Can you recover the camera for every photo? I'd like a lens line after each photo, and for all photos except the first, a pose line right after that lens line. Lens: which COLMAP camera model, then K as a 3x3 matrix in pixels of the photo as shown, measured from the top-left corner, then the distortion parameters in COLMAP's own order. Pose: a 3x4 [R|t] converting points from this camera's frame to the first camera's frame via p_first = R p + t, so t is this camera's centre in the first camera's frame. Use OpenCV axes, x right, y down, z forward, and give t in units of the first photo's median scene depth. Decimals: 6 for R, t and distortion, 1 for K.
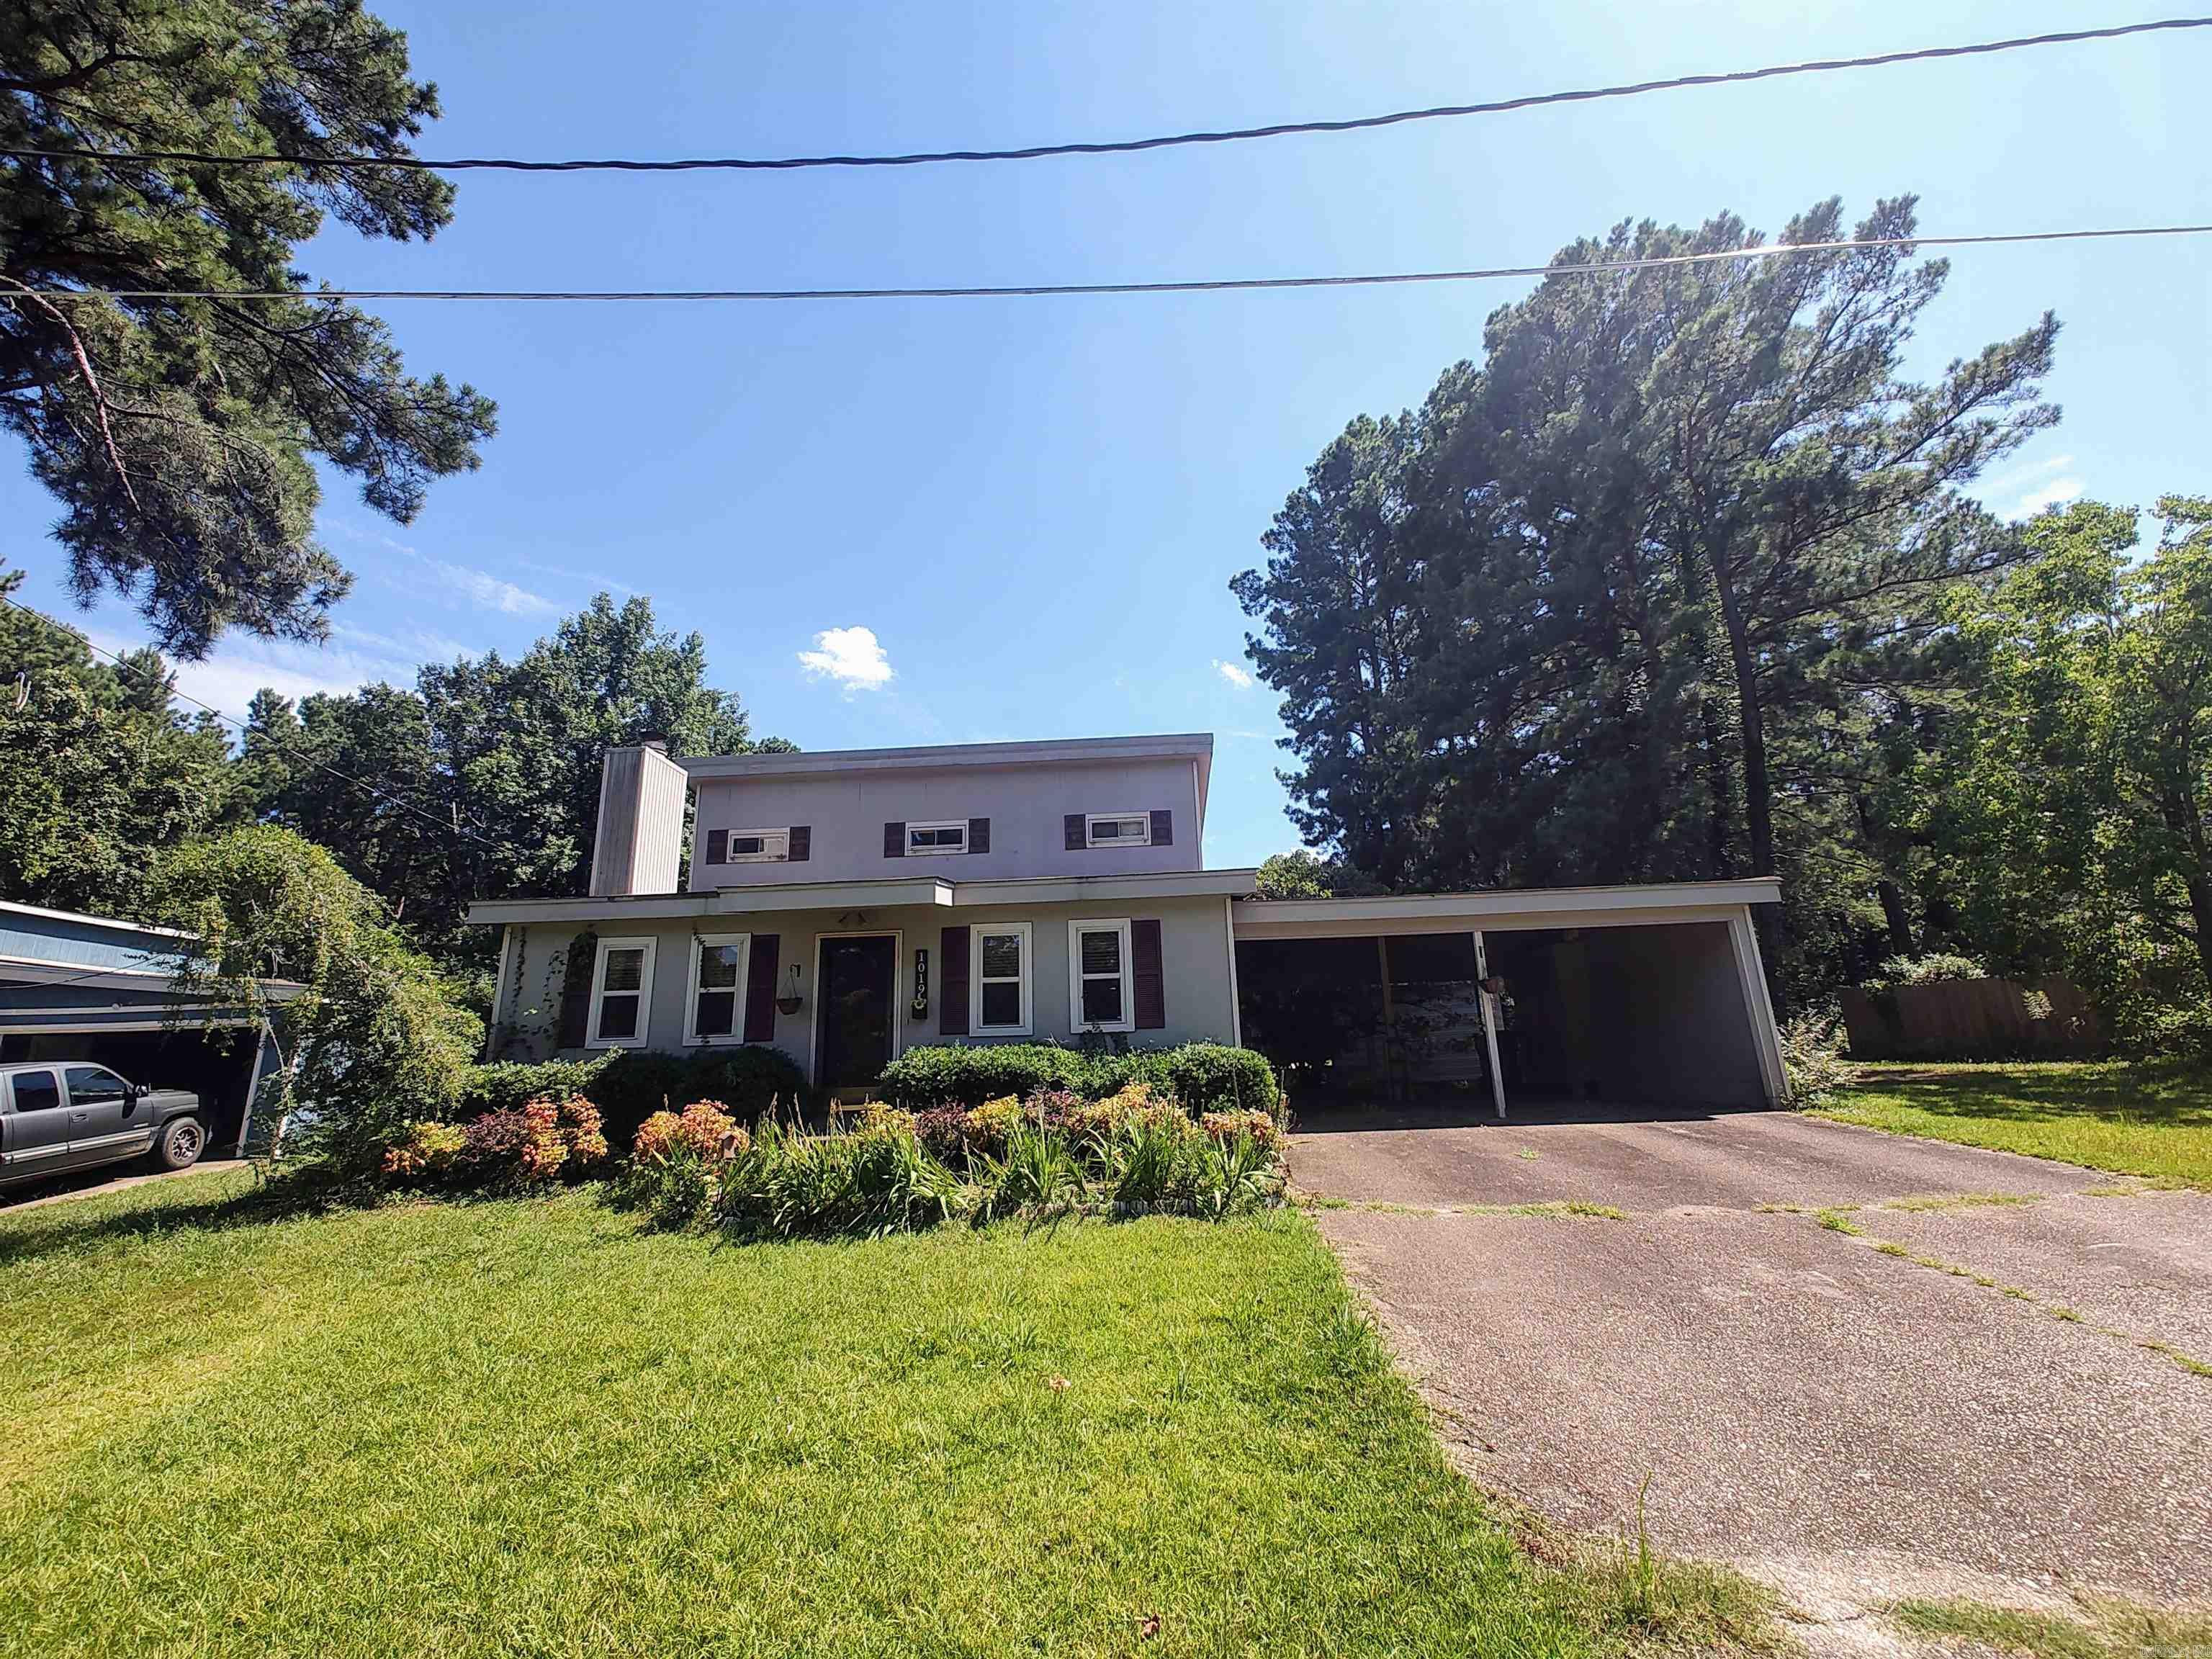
lens RADIAL K [[903.9, 0, 1098.2], [0, 903.9, 830.9], [0, 0, 1]] dist [0.010318, -0.006988]
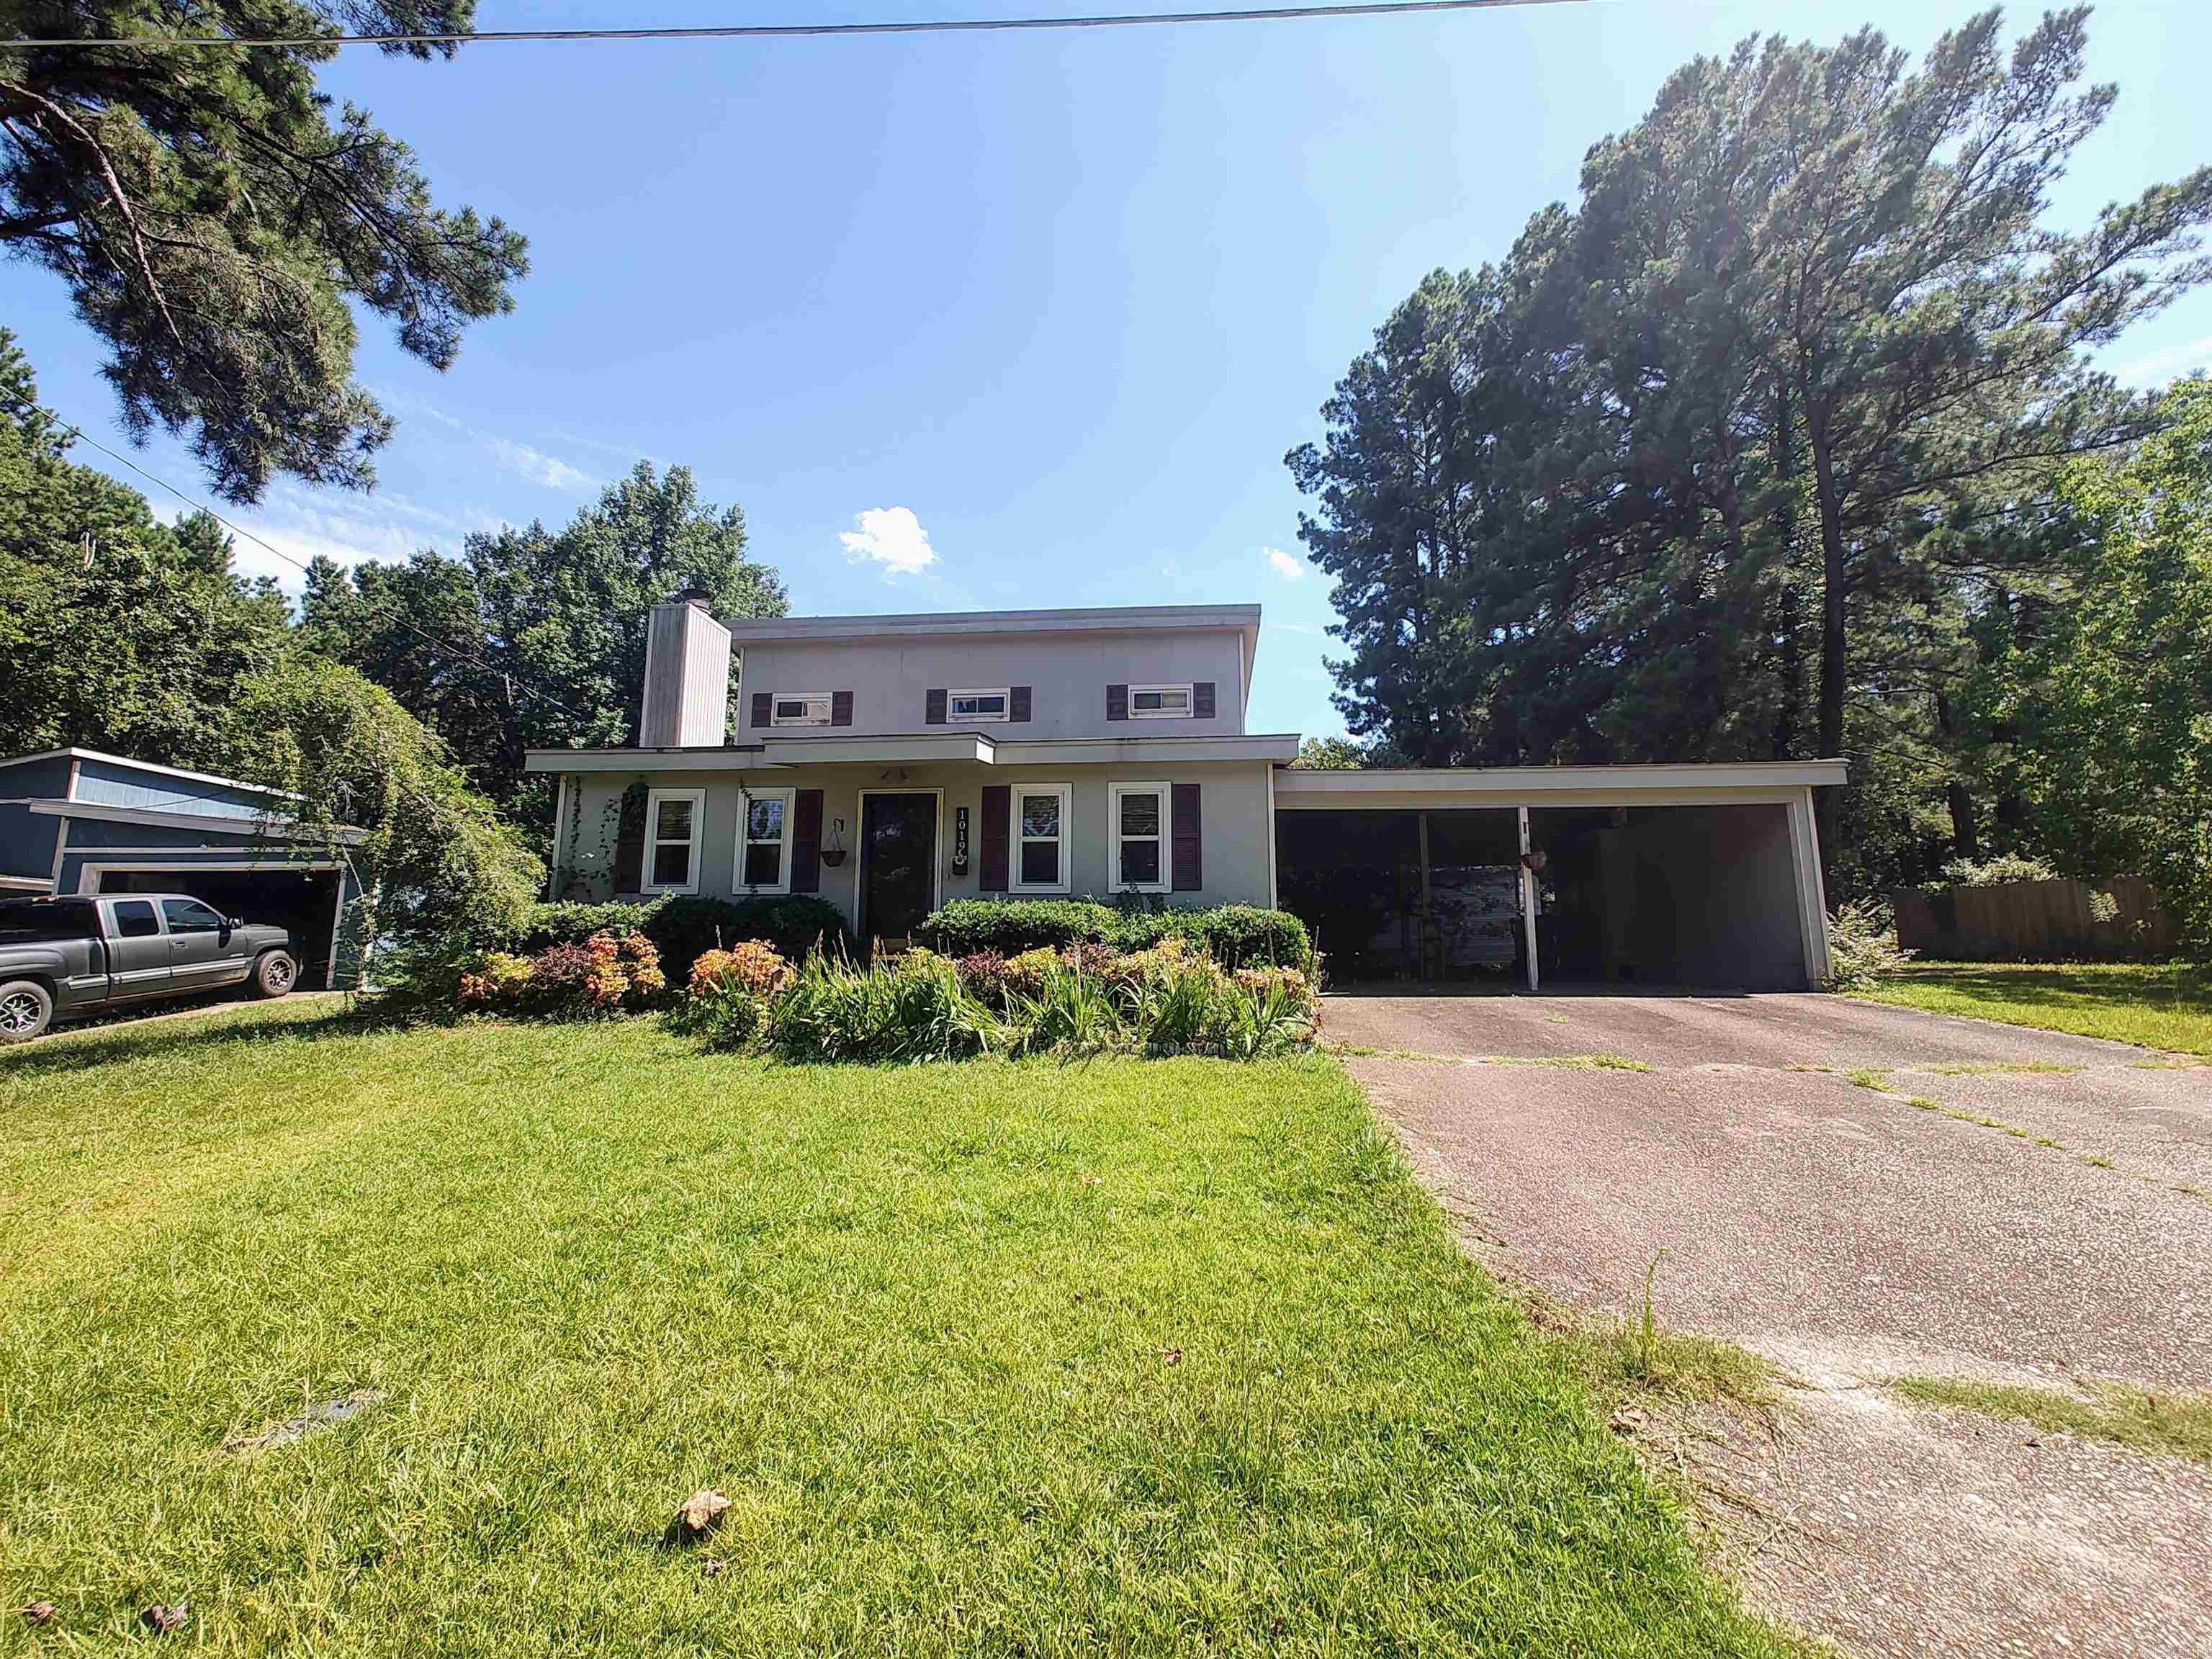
lens RADIAL K [[903.9, 0, 1098.2], [0, 903.9, 830.9], [0, 0, 1]] dist [0.010318, -0.006988]
pose [[0.998734, 0.028293, -0.041598, -0.000750], [-0.023298, 0.992973, 0.116022, 0.025894], [0.044588, -0.114906, 0.992375, -0.000186]]
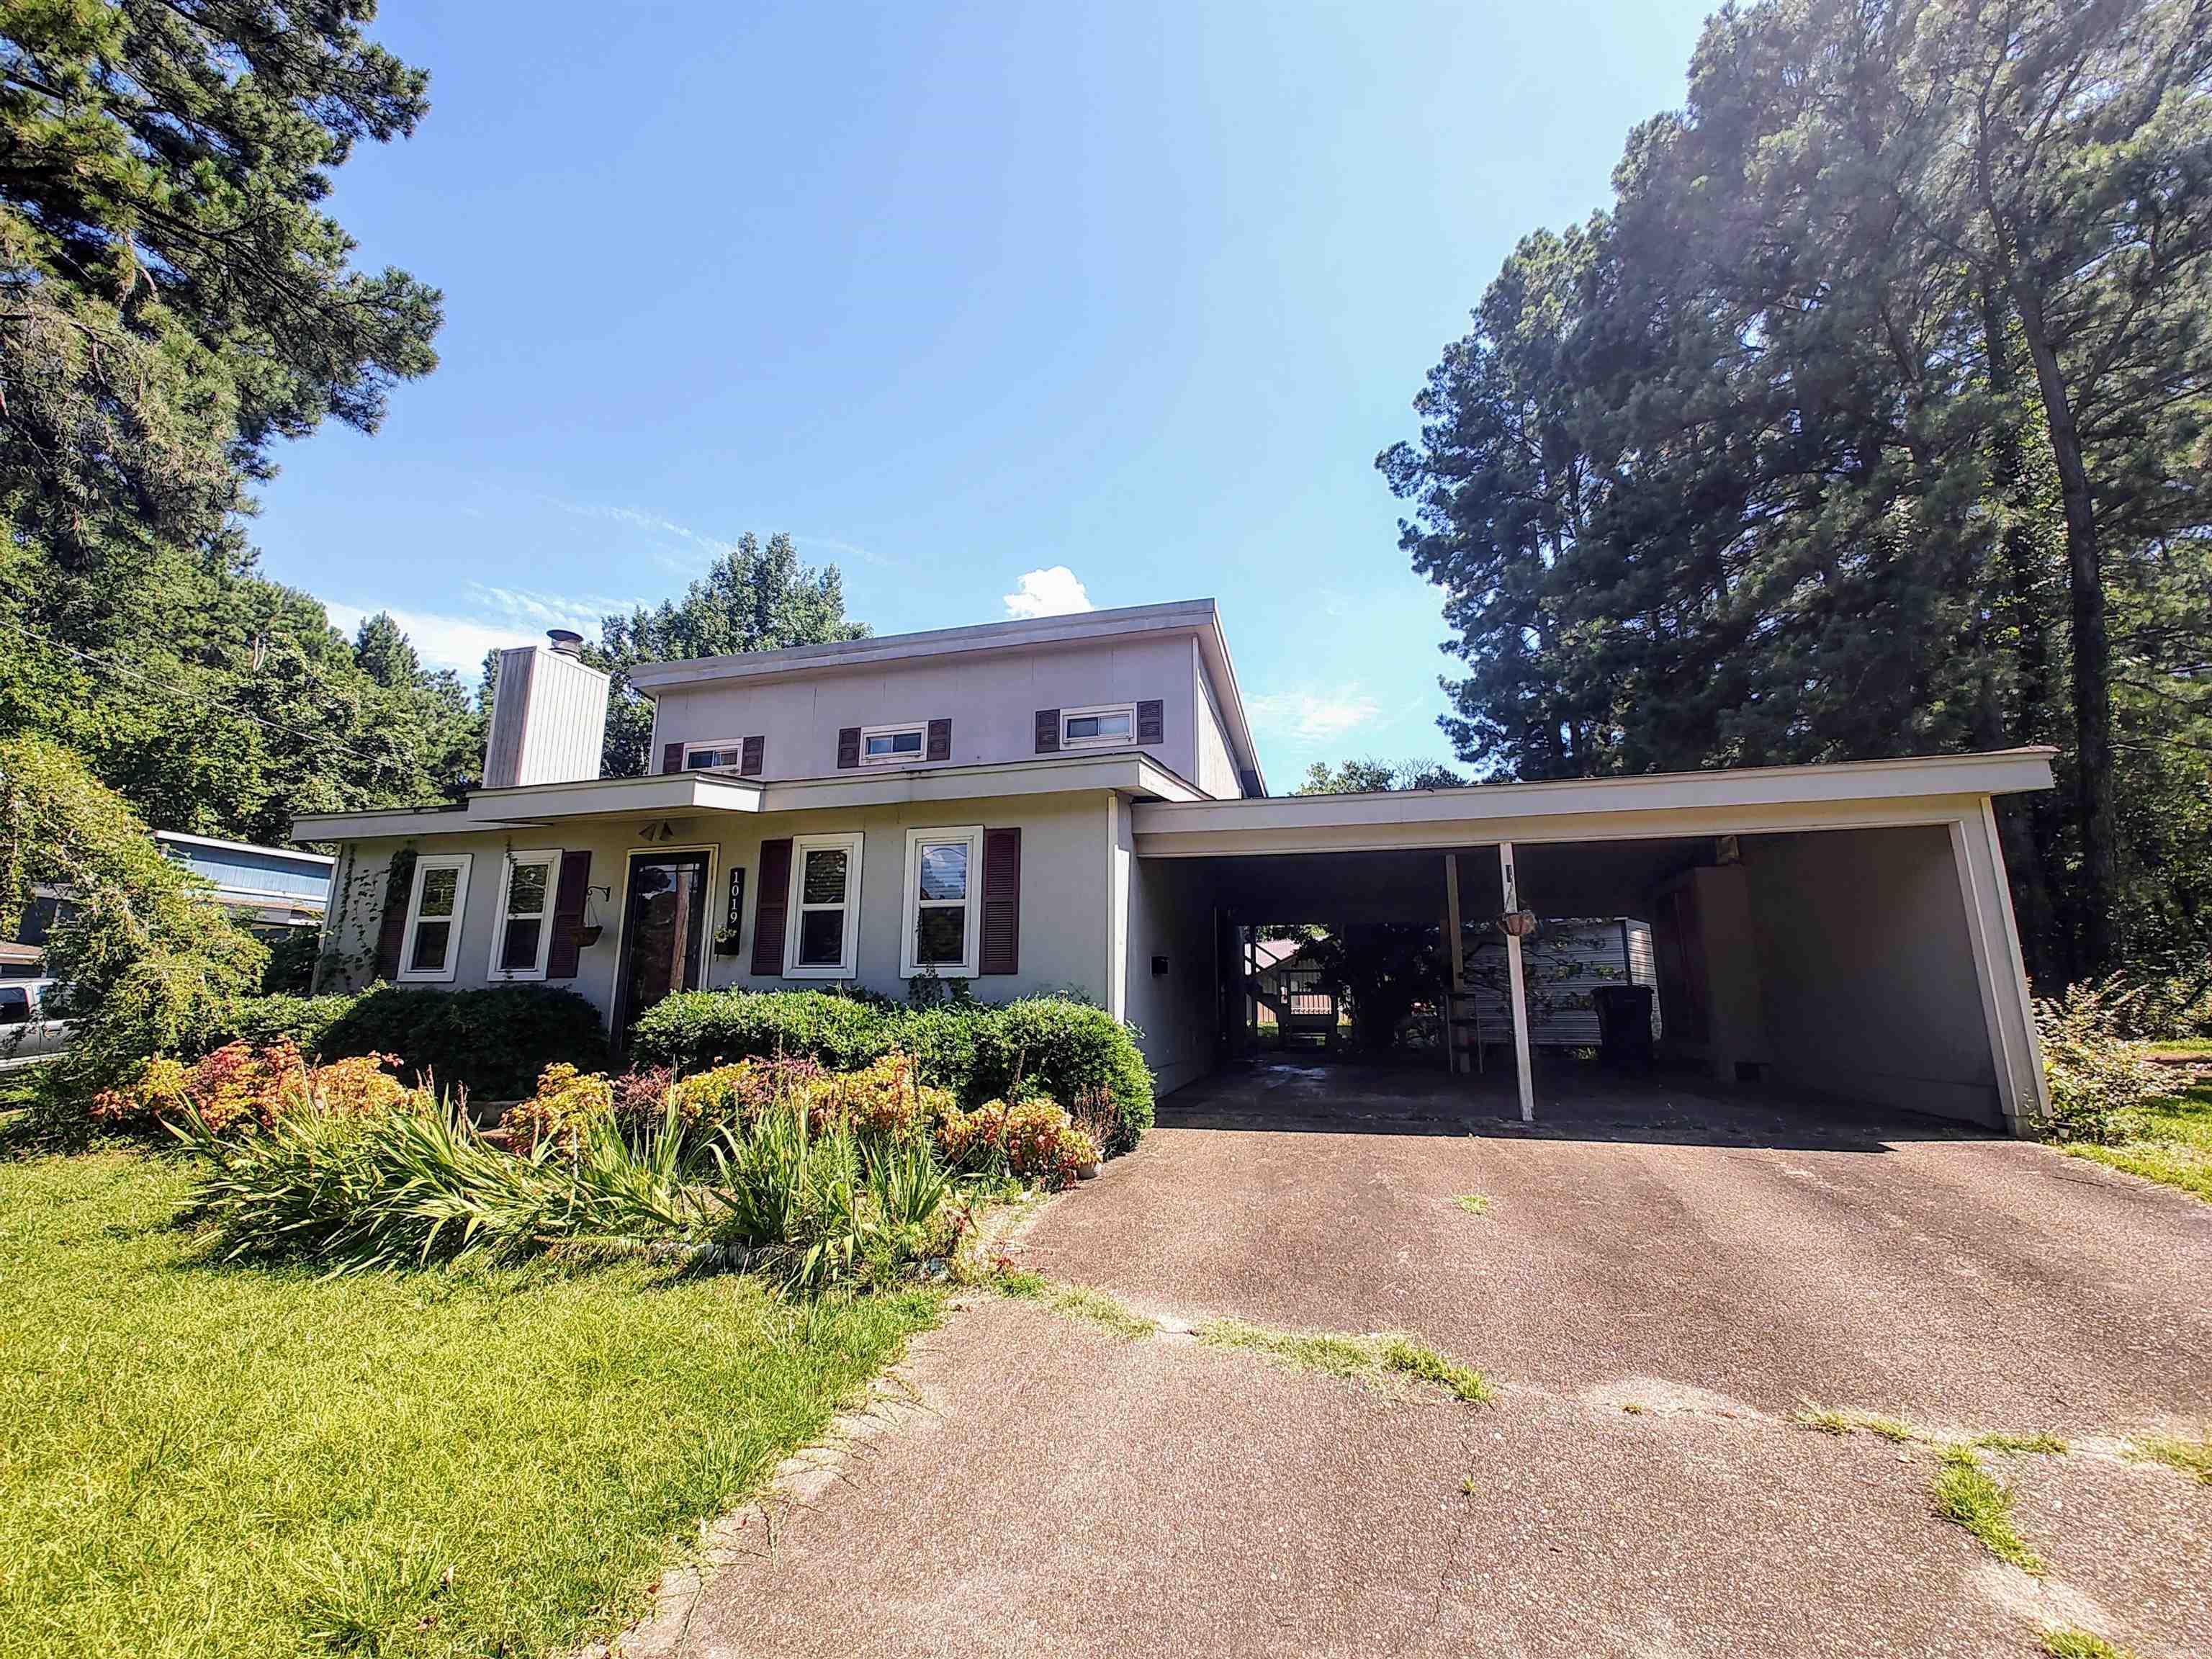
lens RADIAL K [[884.5, 0, 1133.8], [0, 884.5, 829.2], [0, 0, 1]] dist [0.009091, -0.006547]
pose [[0.975040, -0.010072, -0.221801, 0.226560], [0.024487, 0.997755, 0.062340, 0.041225], [0.220675, -0.066215, 0.973097, 0.233066]]
